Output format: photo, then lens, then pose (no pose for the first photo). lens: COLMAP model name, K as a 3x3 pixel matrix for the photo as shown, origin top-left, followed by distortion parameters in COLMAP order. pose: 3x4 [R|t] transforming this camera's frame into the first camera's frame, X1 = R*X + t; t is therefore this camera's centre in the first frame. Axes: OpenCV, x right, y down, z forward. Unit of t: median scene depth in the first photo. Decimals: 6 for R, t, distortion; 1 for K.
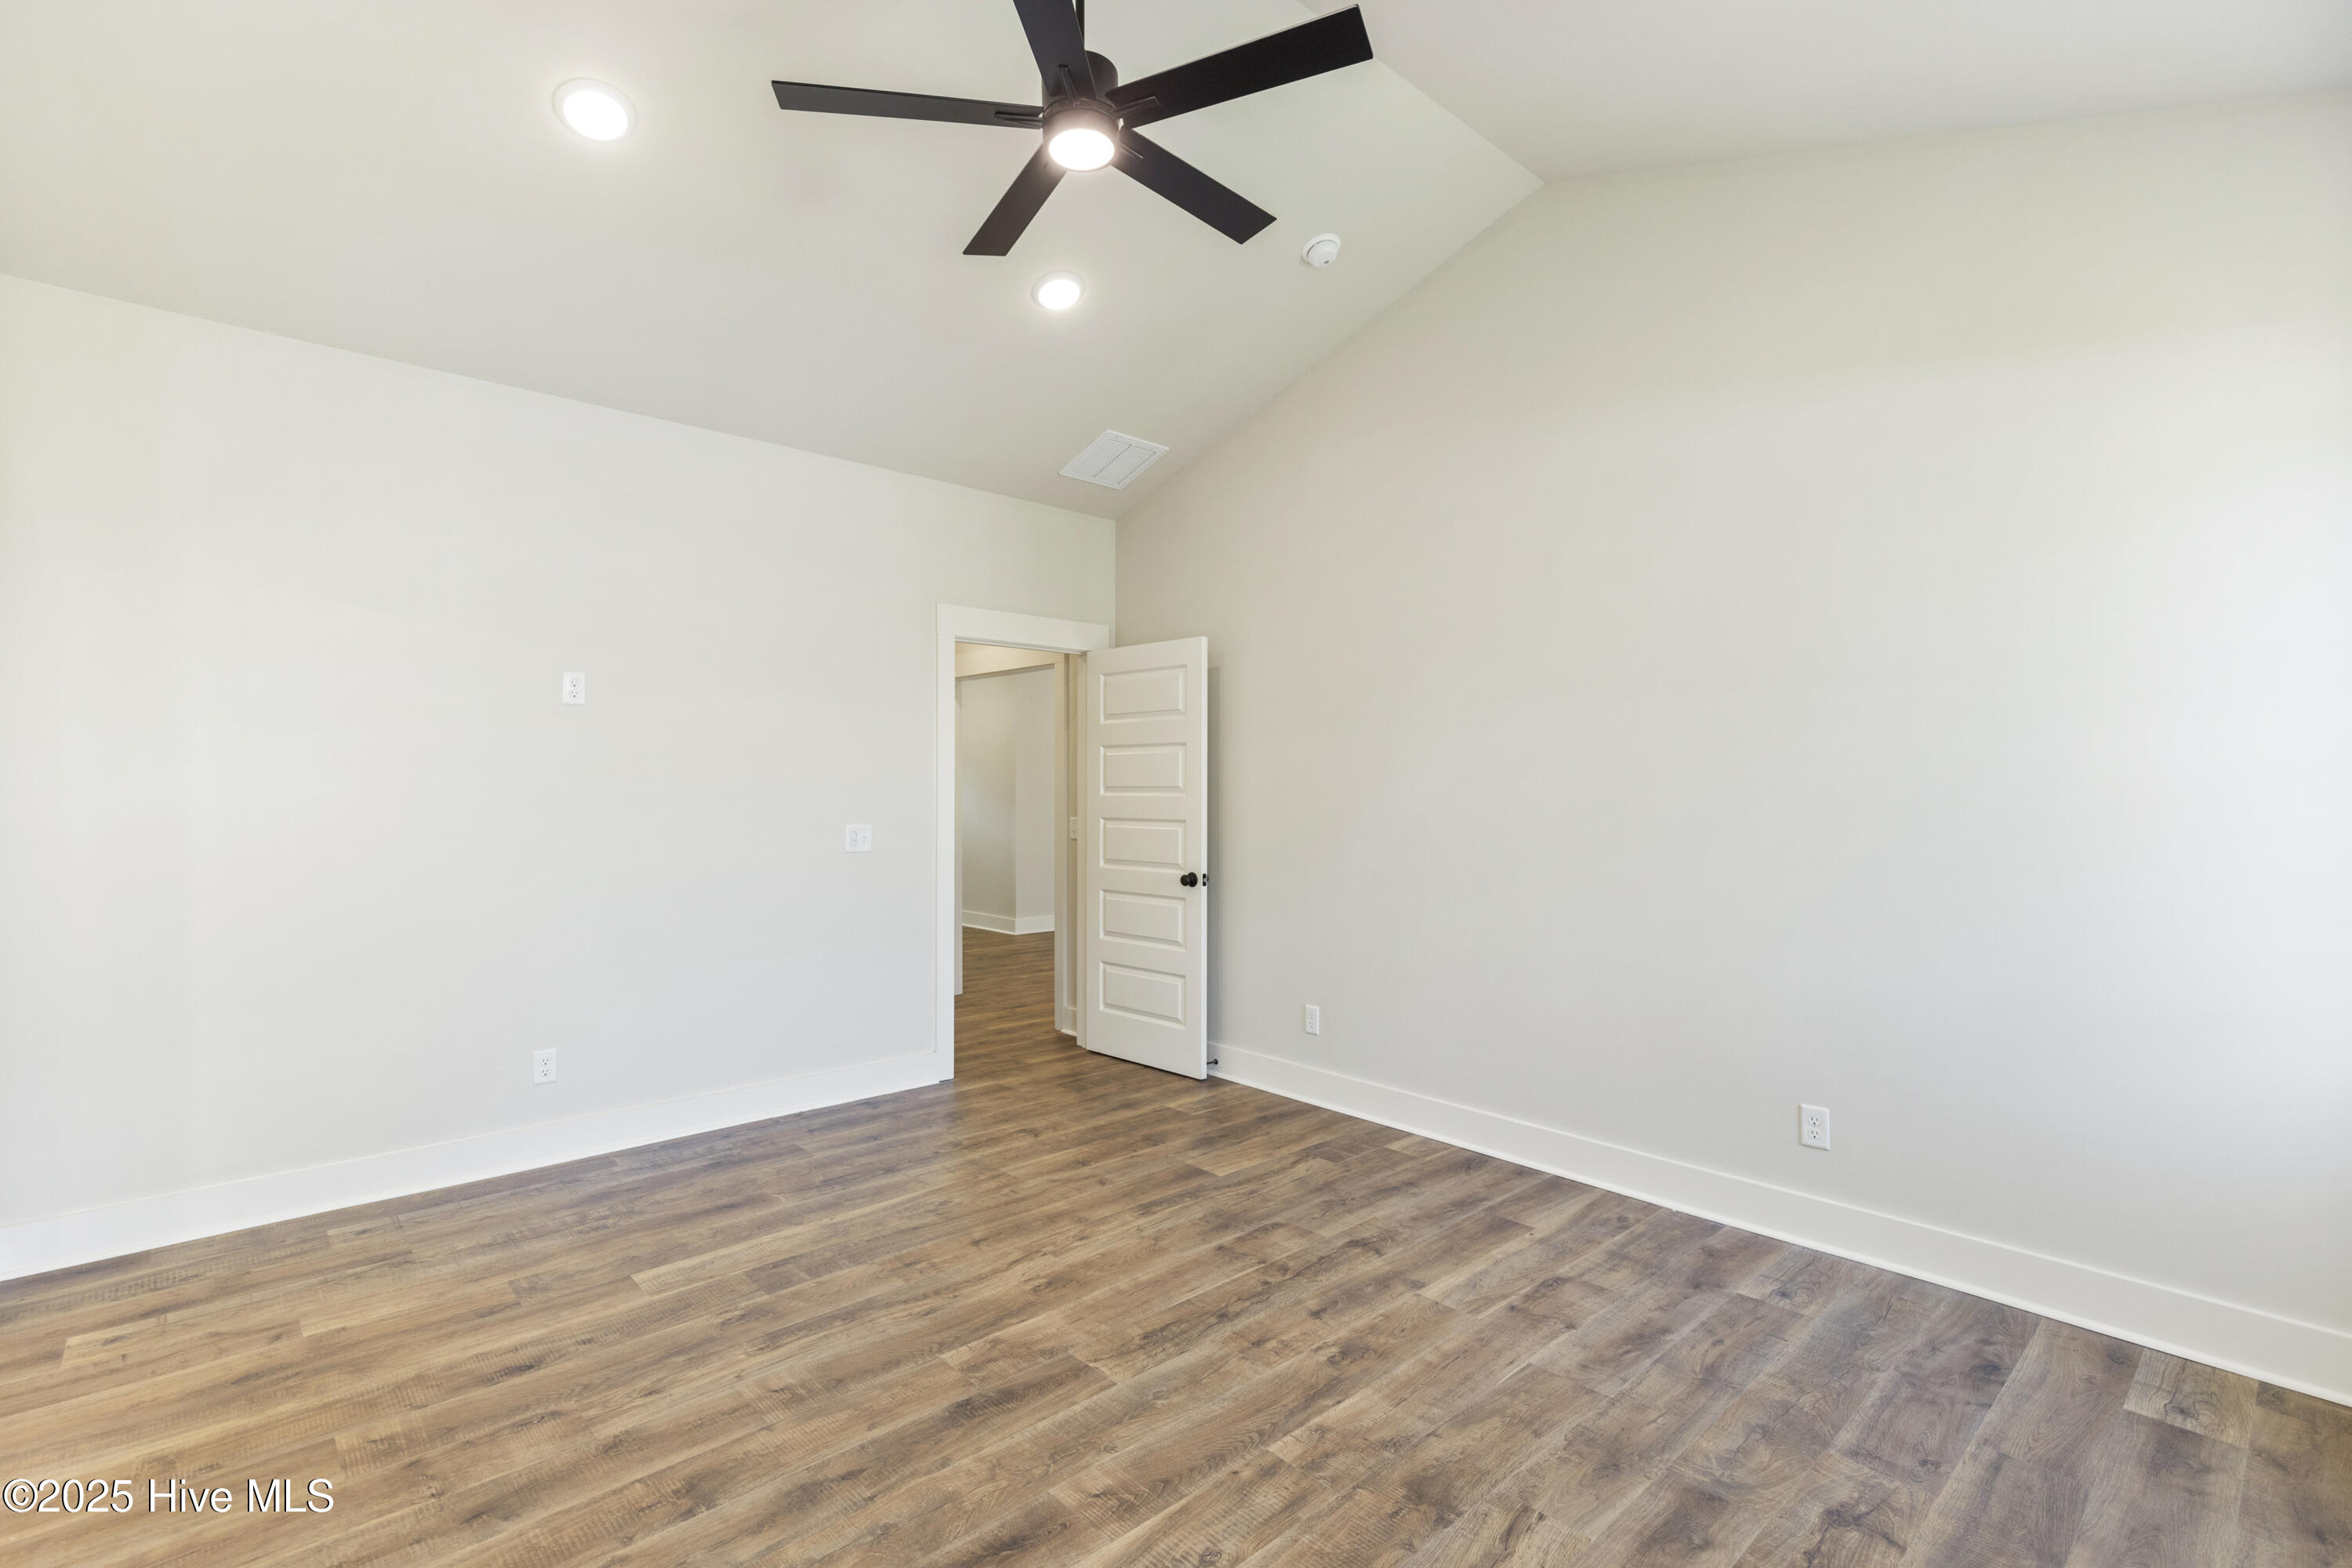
lens RADIAL K [[1072.9, 0, 1146.6], [0, 1072.9, 795.5], [0, 0, 1]] dist [0.013509, -0.002747]
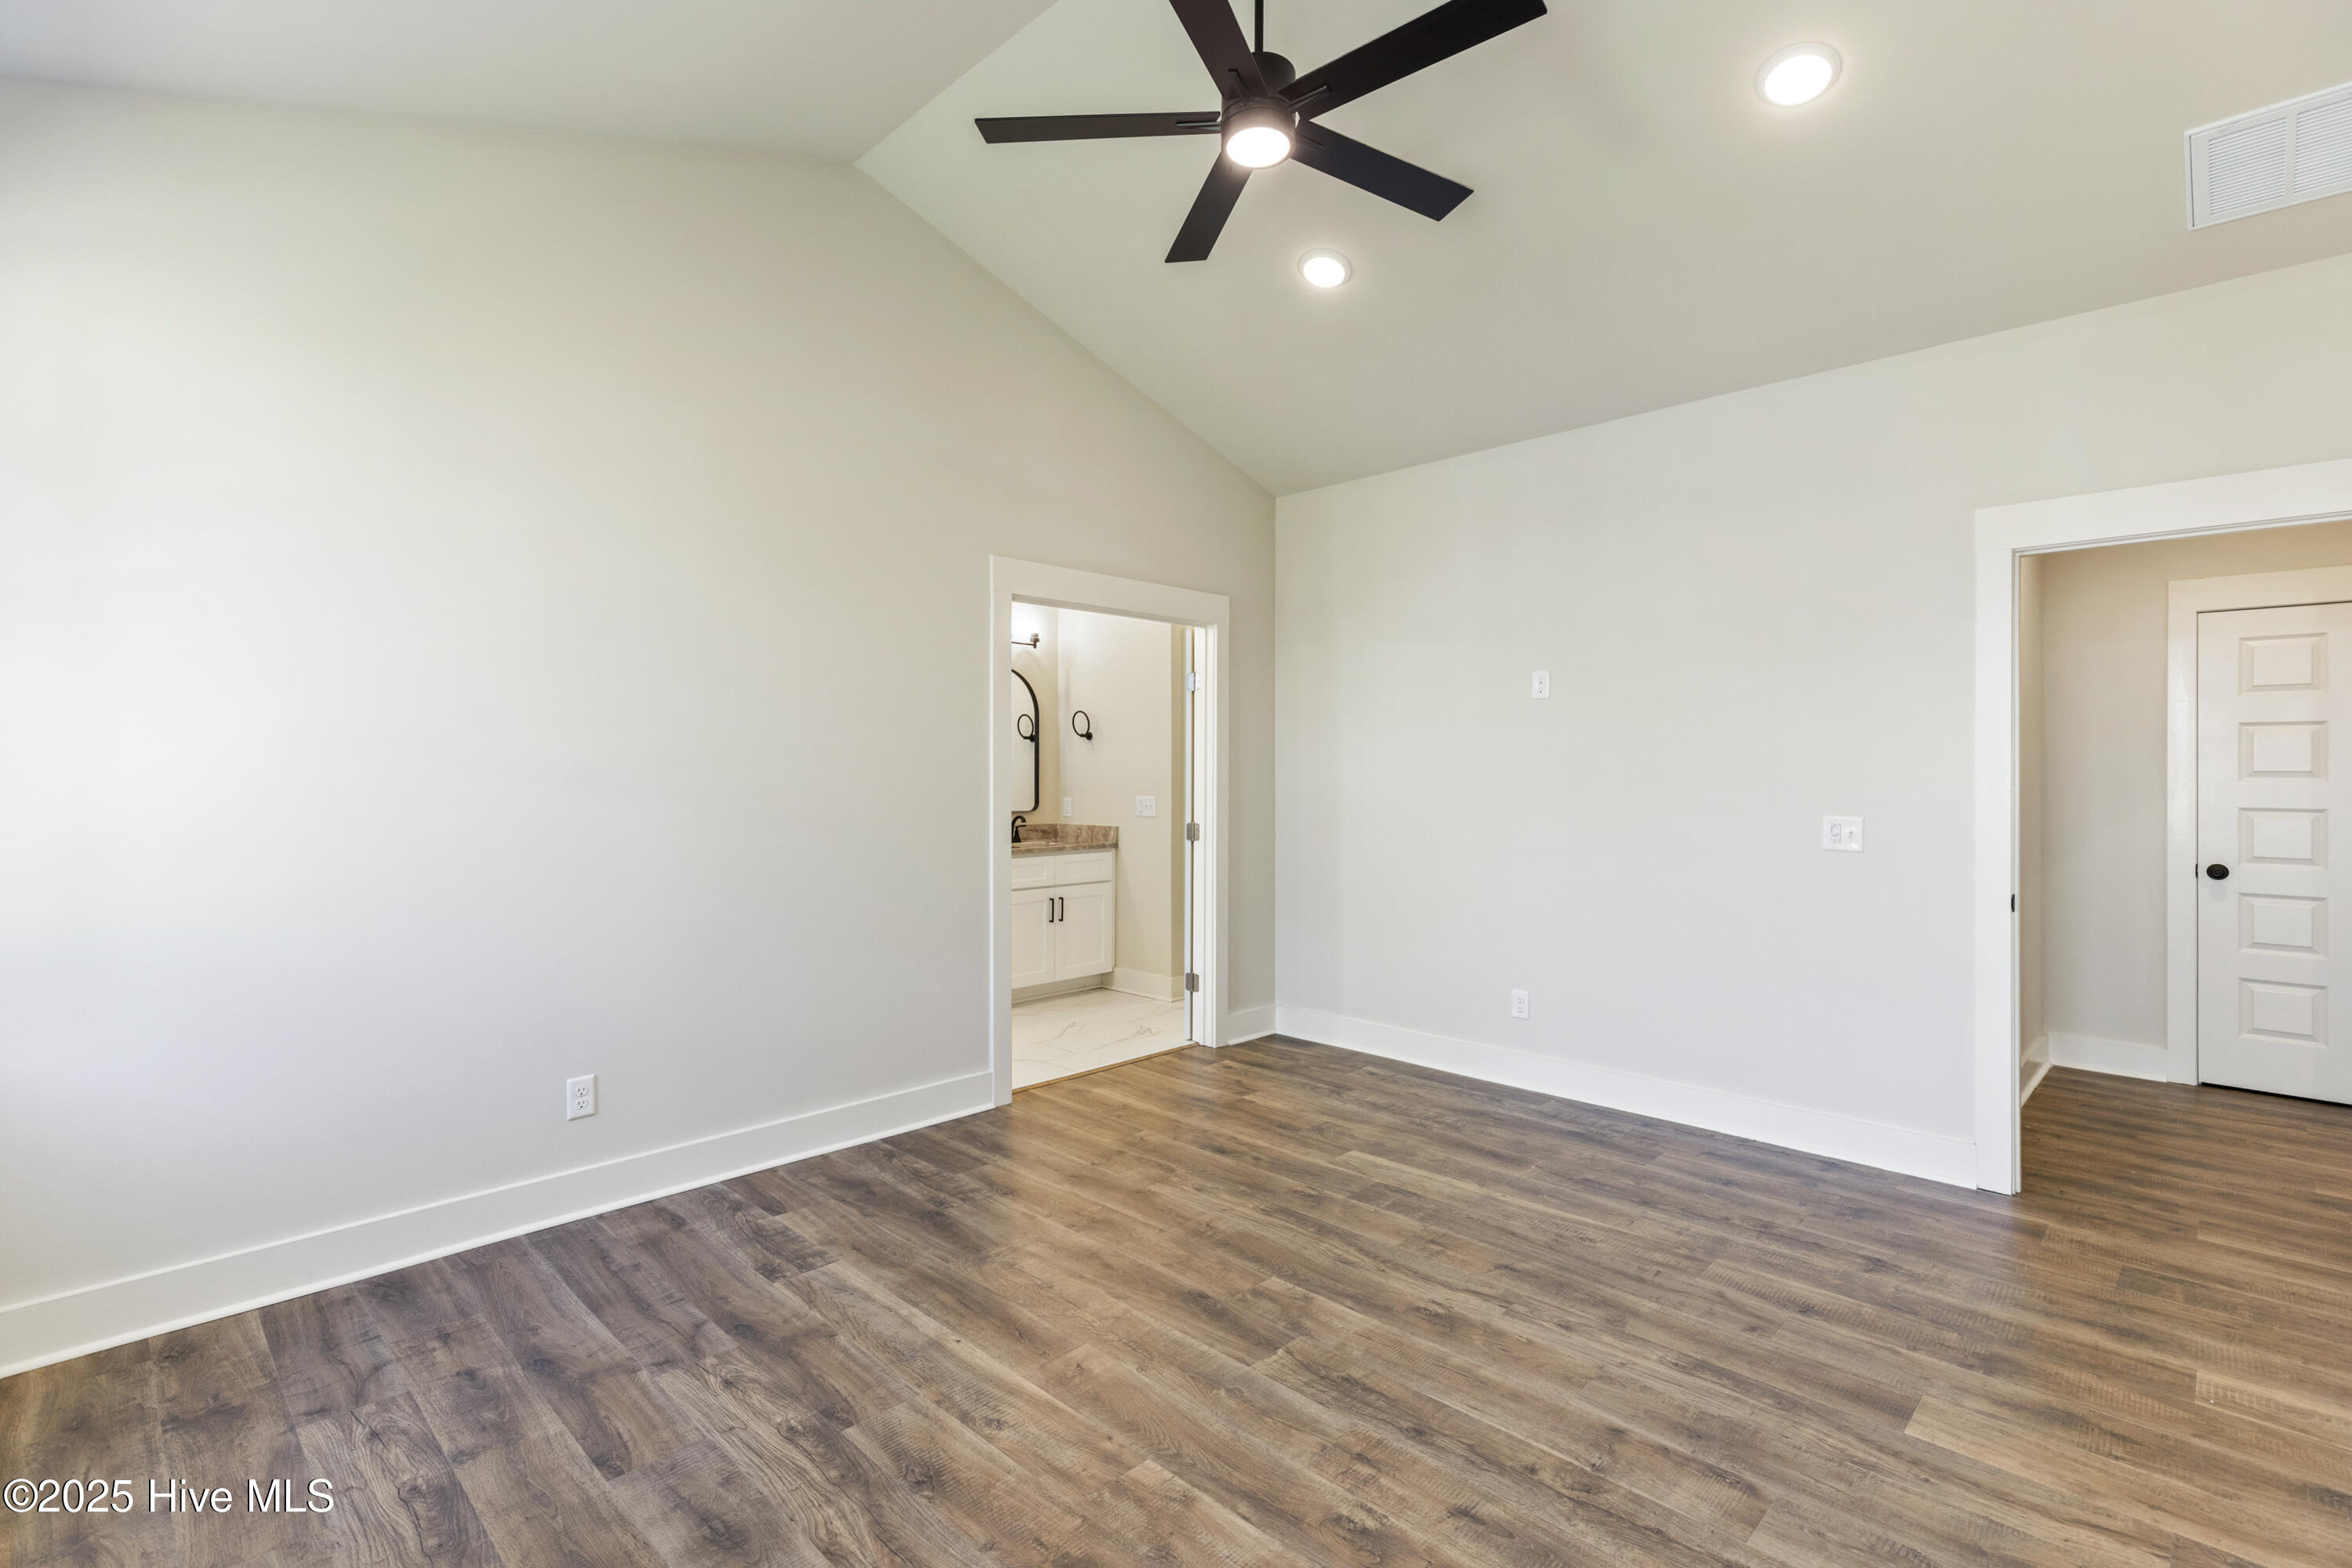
lens RADIAL K [[1072.9, 0, 1184.7], [0, 1072.9, 768.0], [0, 0, 1]] dist [0.013509, -0.002747]
pose [[0.074154, -0.004270, -0.997238, 0.690811], [-0.009970, 0.999938, -0.005023, -0.000814], [0.997197, 0.010315, 0.074107, 0.617244]]
